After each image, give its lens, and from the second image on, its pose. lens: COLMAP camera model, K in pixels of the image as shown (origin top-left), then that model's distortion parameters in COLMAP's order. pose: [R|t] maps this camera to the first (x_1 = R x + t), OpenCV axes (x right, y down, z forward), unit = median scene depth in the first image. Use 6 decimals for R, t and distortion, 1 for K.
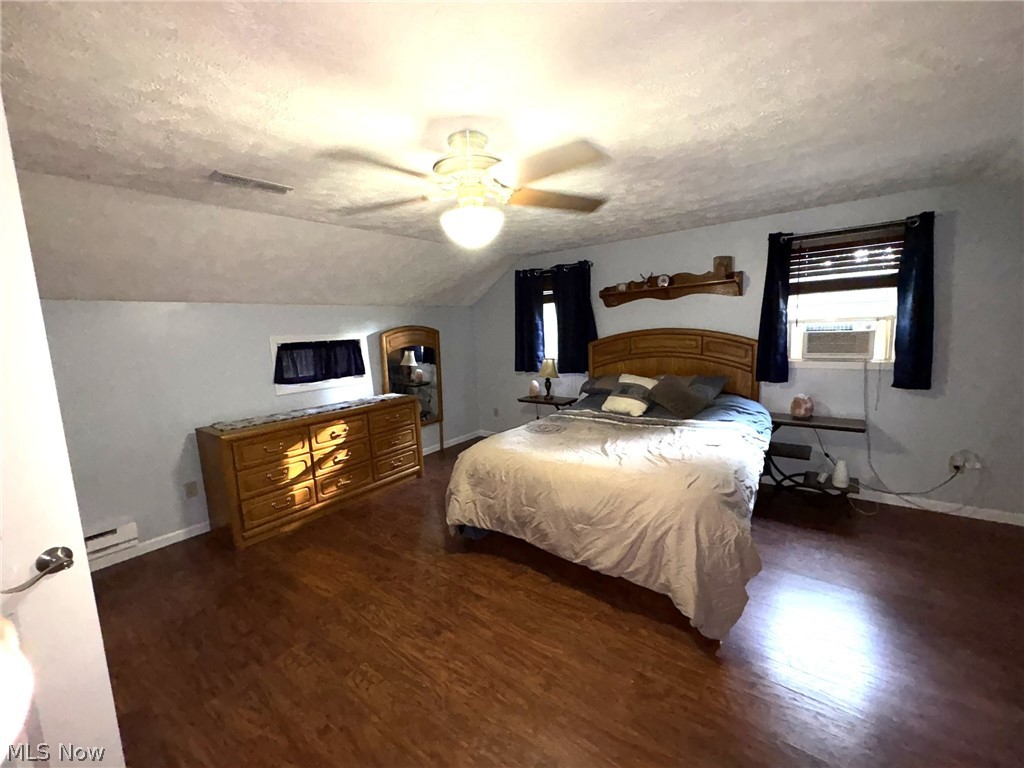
lens RADIAL K [[407.4, 0, 512.0], [0, 407.4, 384.0], [0, 0, 1]] dist [0.001665, 0.000206]
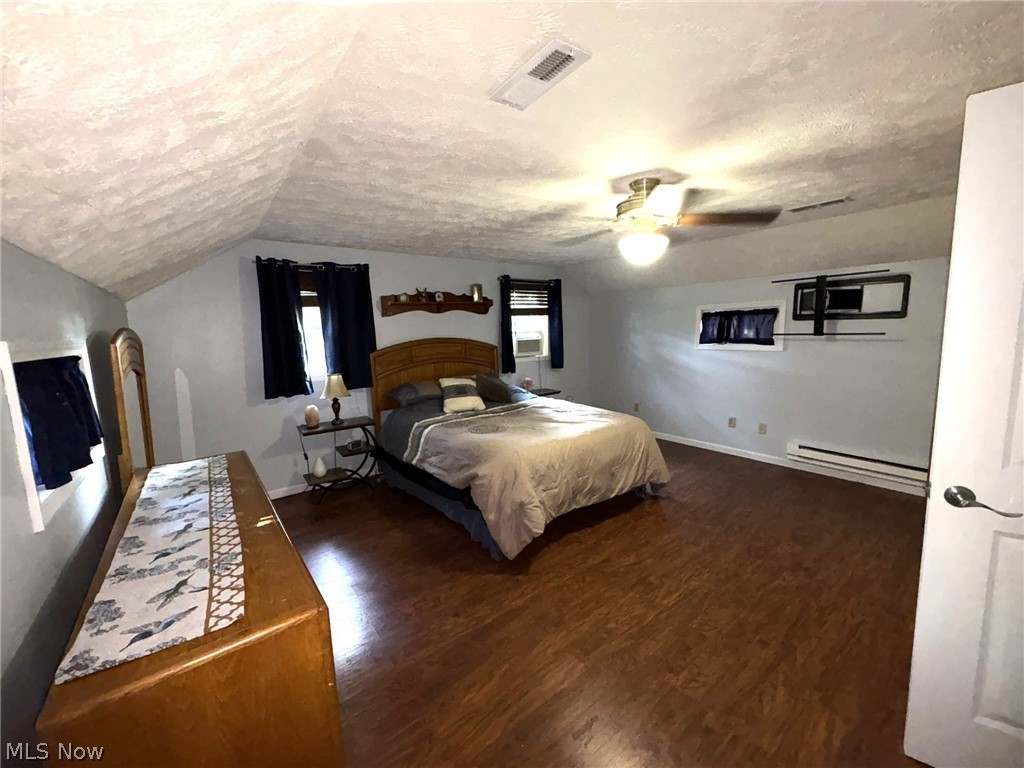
lens RADIAL K [[406.8, 0, 512.0], [0, 406.8, 384.0], [0, 0, 1]] dist [0.000009, -0.000081]
pose [[0.269172, -0.095592, 0.958336, -0.859827], [0.151522, 0.986873, 0.055879, -0.050329], [-0.951098, 0.130168, 0.280123, 0.620622]]
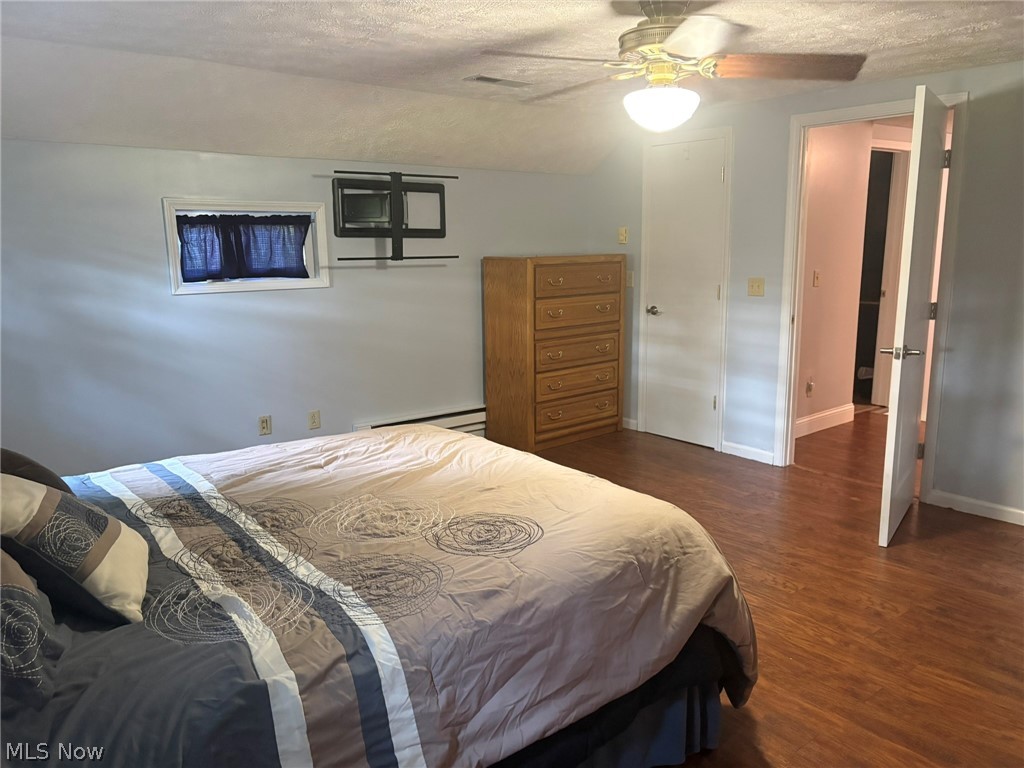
lens RADIAL K [[789.5, 0, 512.0], [0, 789.5, 384.0], [0, 0, 1]] dist [0.045659, -0.003243]
pose [[-0.971577, -0.004602, 0.236680, -0.094570], [0.072534, 0.945933, 0.316147, -0.237746], [-0.225338, 0.324329, -0.918713, 1.569171]]
